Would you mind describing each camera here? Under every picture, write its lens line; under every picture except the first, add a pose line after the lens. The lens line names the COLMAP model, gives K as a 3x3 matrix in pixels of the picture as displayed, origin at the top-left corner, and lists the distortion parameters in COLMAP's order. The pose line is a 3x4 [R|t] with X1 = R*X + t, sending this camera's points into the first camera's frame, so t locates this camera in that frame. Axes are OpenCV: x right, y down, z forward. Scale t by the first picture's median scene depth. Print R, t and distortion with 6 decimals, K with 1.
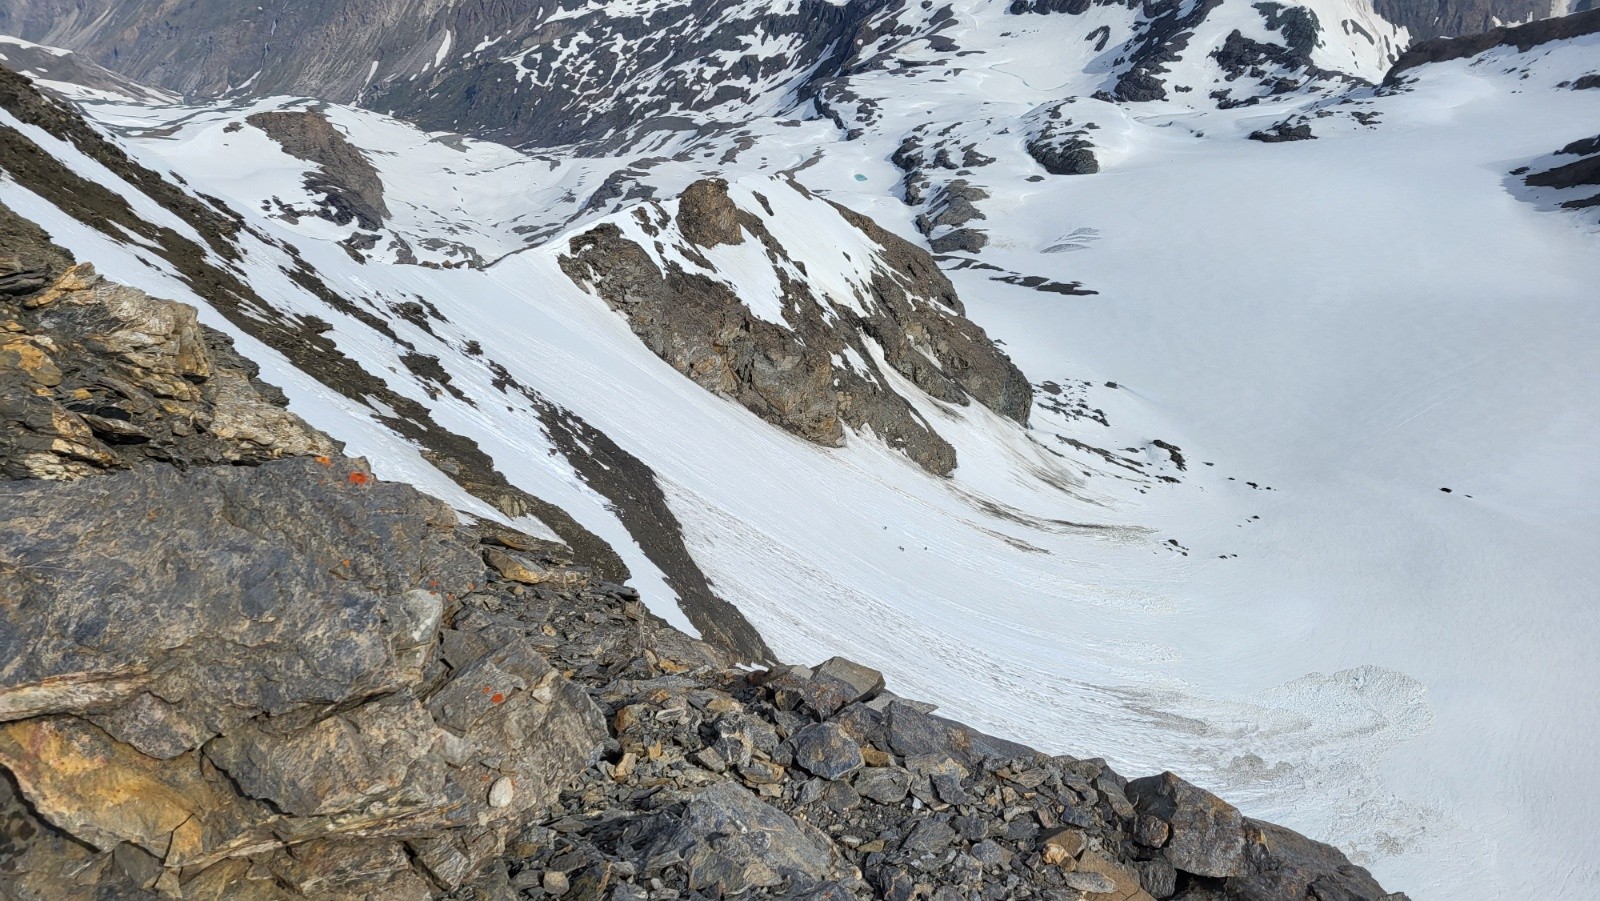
lens RADIAL K [[1204.2, 0, 809.7], [0, 1204.2, 455.8], [0, 0, 1]] dist [0.058358, -0.039078]
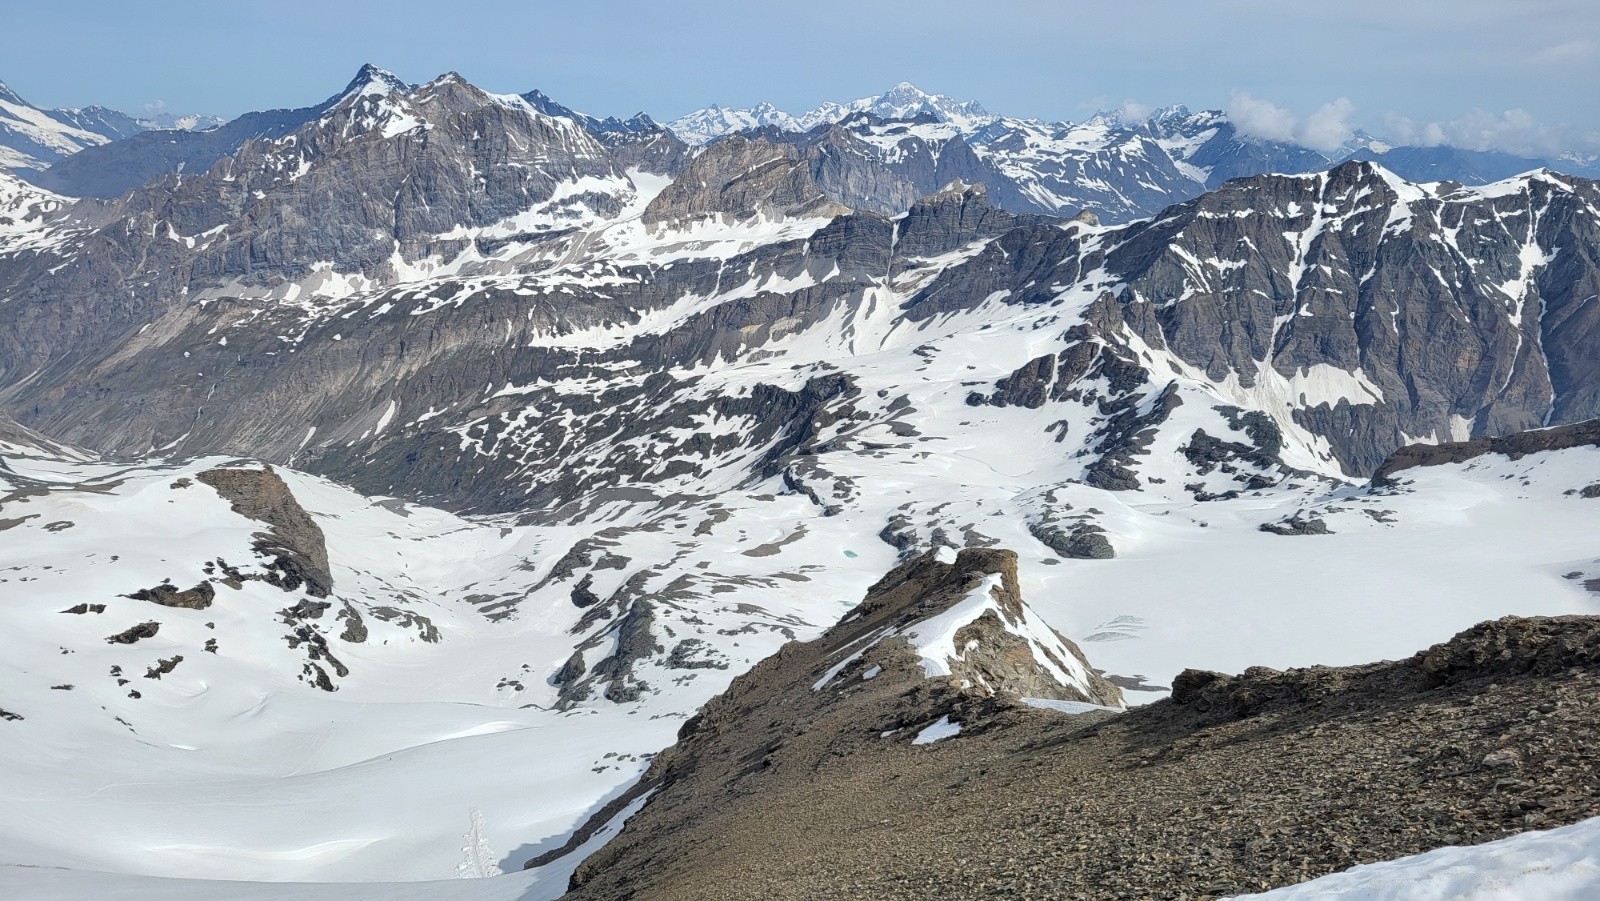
lens RADIAL K [[1204.2, 0, 816.2], [0, 1204.2, 422.3], [0, 0, 1]] dist [0.058358, -0.039078]
pose [[0.995901, 0.040532, 0.080860, -0.053710], [-0.011683, 0.944129, -0.329369, -0.011195], [-0.089692, 0.327075, 0.940732, 0.056057]]
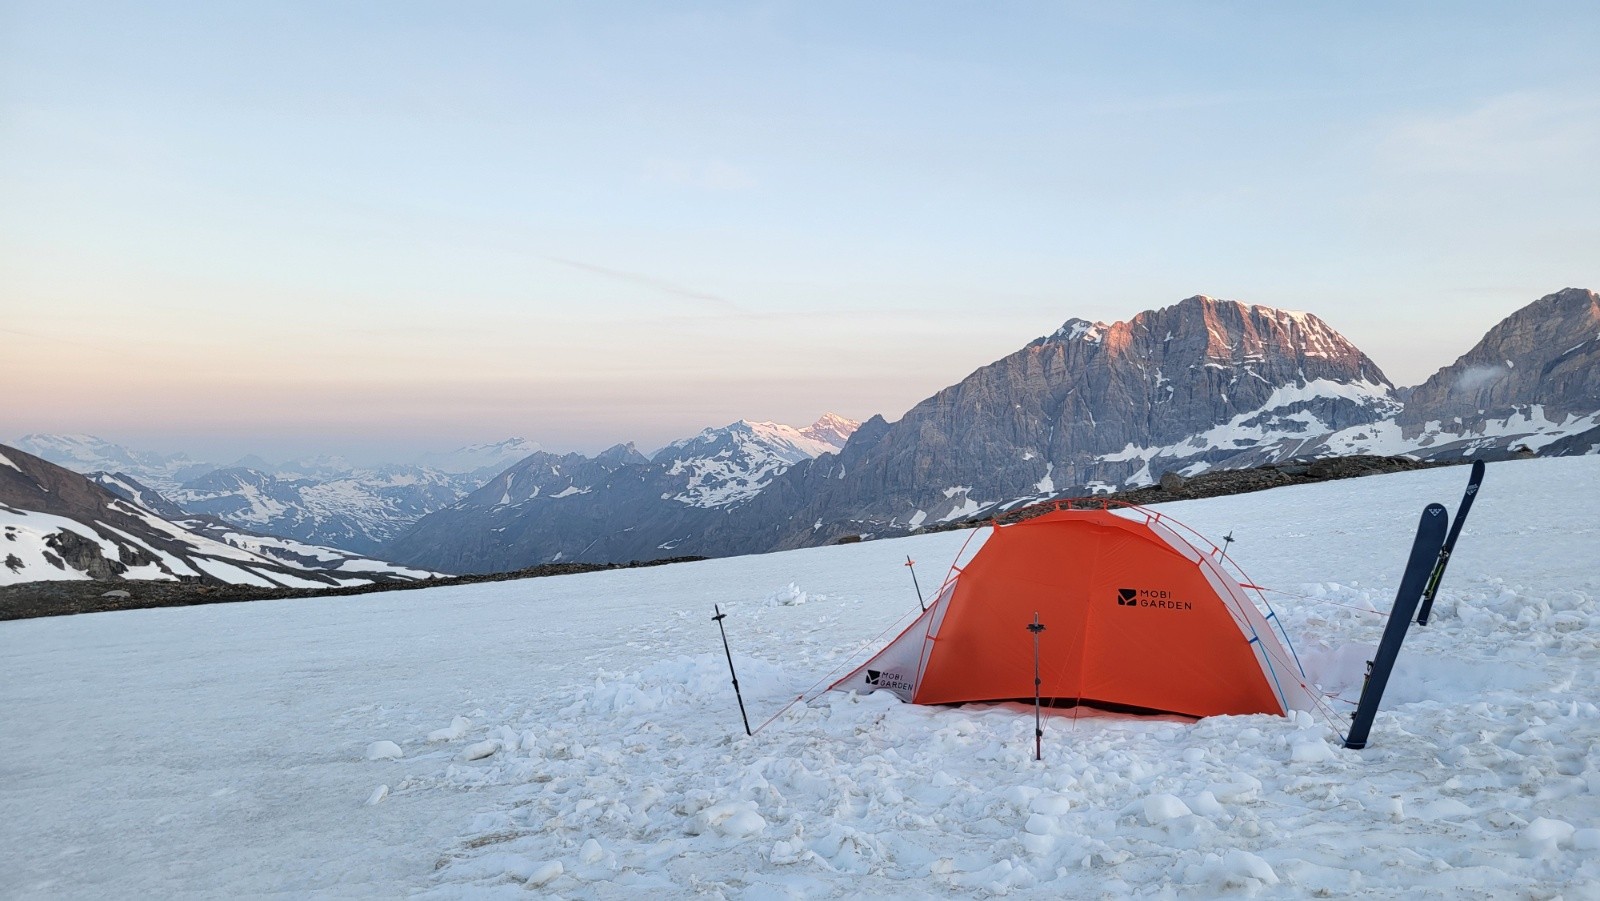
lens RADIAL K [[1204.2, 0, 845.5], [0, 1204.2, 450.5], [0, 0, 1]] dist [0.058358, -0.039078]
pose [[0.848396, 0.034996, -0.528204, 0.001732], [-0.323270, 0.824398, -0.464613, -0.191468], [0.419190, 0.564928, 0.710729, 0.813102]]
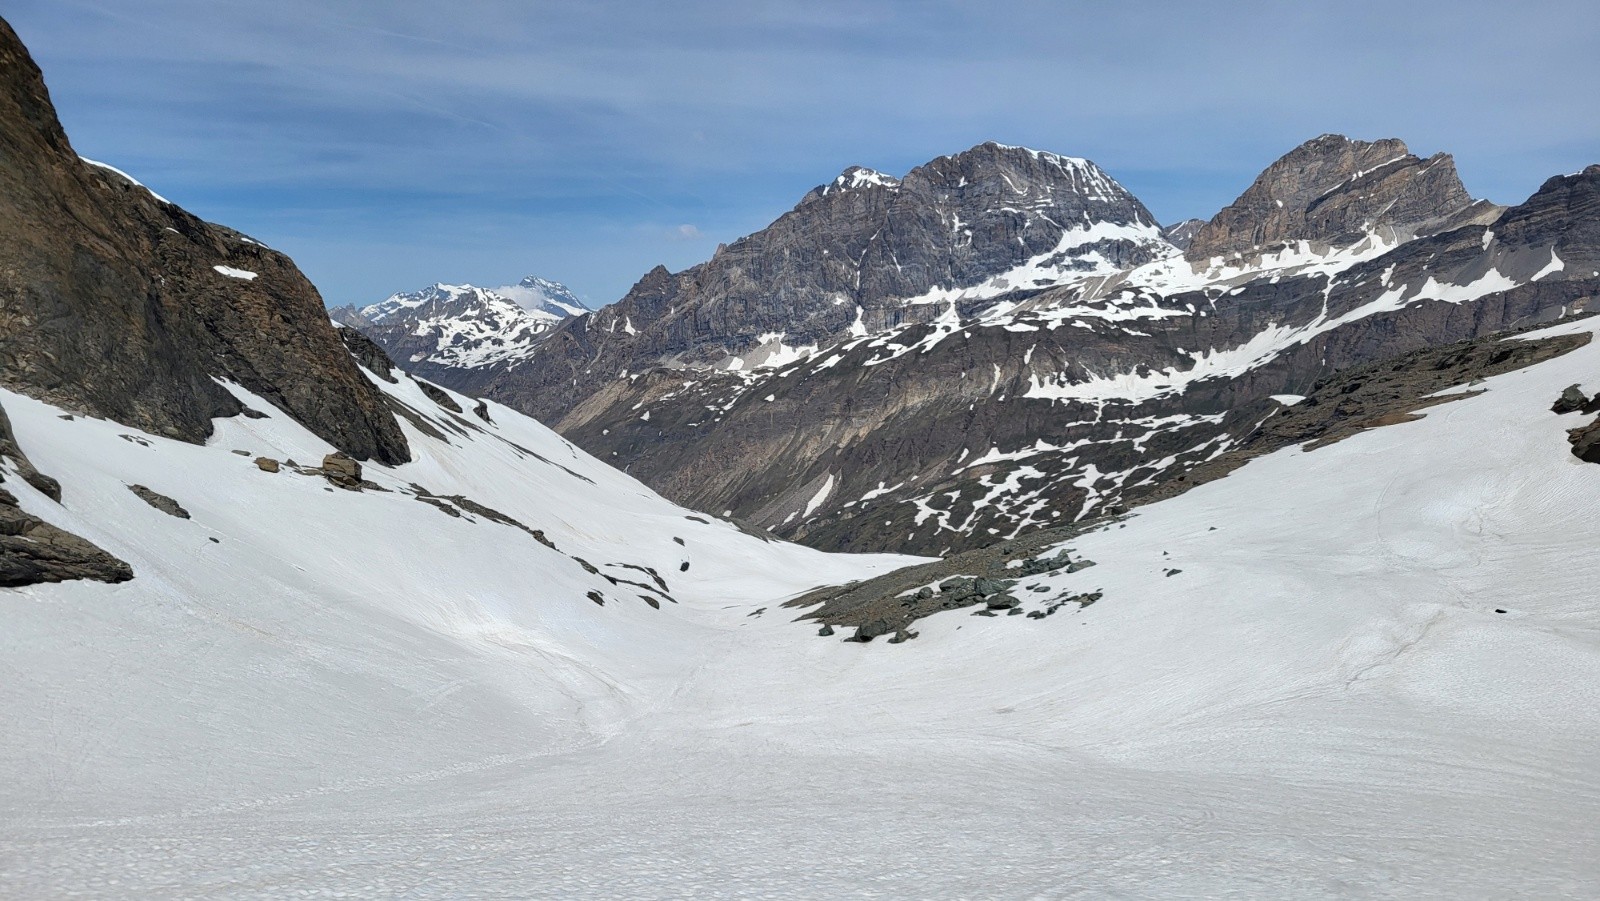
lens RADIAL K [[1204.2, 0, 818.5], [0, 1204.2, 445.4], [0, 0, 1]] dist [0.058358, -0.039078]
pose [[0.949508, 0.047595, -0.310111, -0.166485], [-0.185337, 0.882622, -0.432006, -0.115301], [0.253149, 0.467668, 0.846878, 0.750704]]
